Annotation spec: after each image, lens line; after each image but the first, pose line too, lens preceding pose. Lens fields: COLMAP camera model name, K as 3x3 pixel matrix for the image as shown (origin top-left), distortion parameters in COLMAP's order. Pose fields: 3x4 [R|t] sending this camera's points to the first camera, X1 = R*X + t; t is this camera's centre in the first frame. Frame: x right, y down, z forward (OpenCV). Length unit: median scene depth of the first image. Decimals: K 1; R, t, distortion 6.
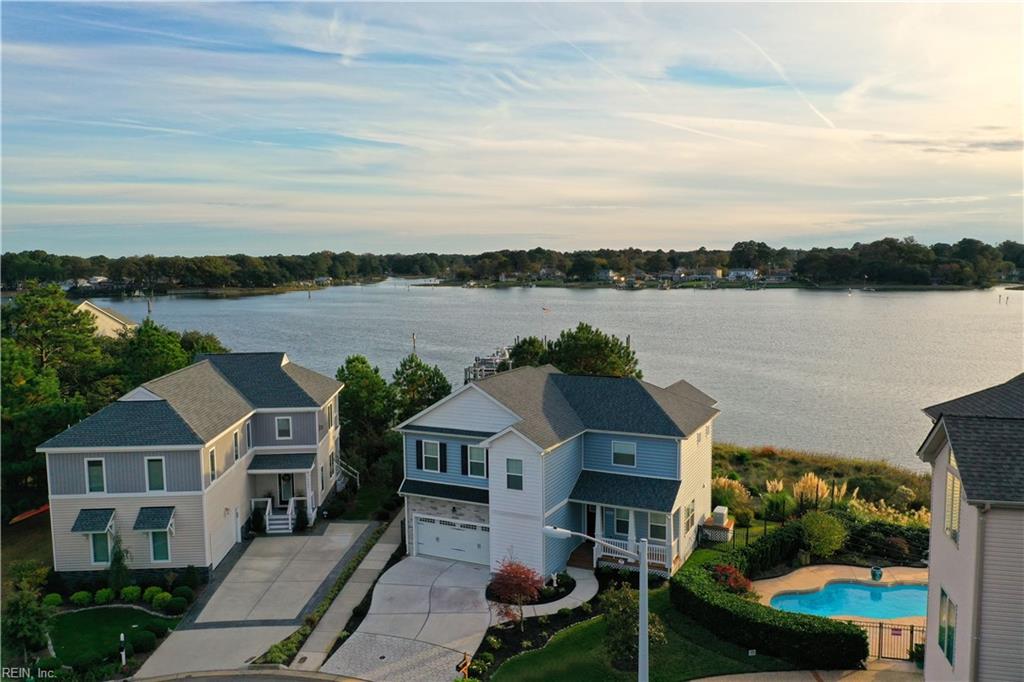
lens RADIAL K [[816.0, 0, 511.7], [0, 816.0, 328.1], [0, 0, 1]] dist [0.004313, 0.003989]
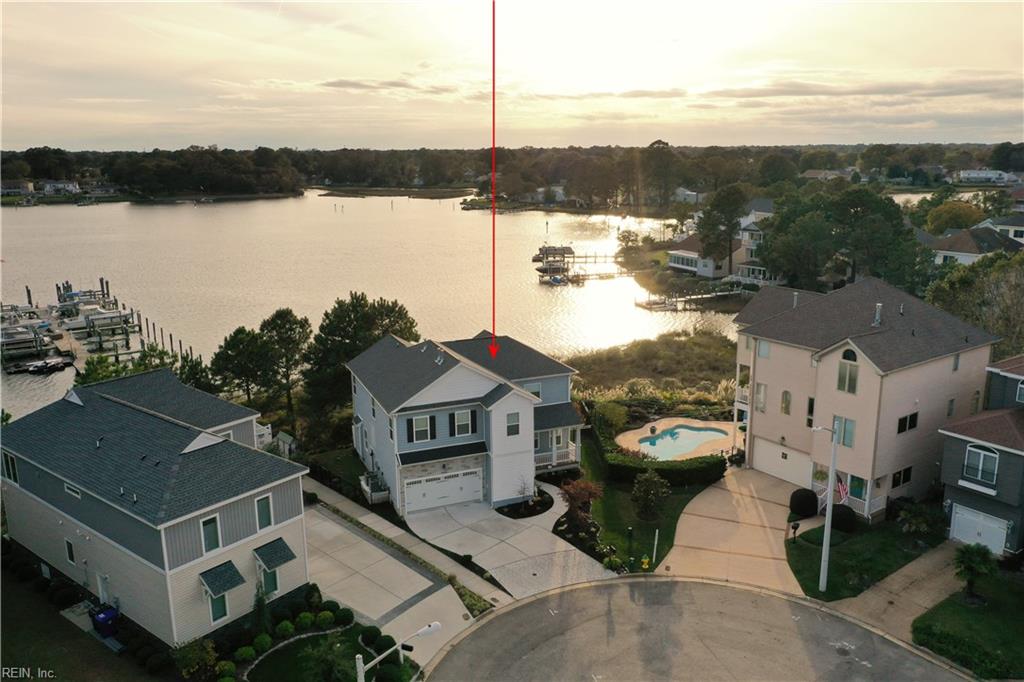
lens RADIAL K [[815.3, 0, 512.0], [0, 815.3, 341.0], [0, 0, 1]] dist [0.012863, 0.001450]
pose [[0.662413, -0.167222, 0.730237, -0.848869], [0.066888, 0.984077, 0.164675, -0.154086], [-0.746147, -0.060239, 0.663051, 0.123220]]
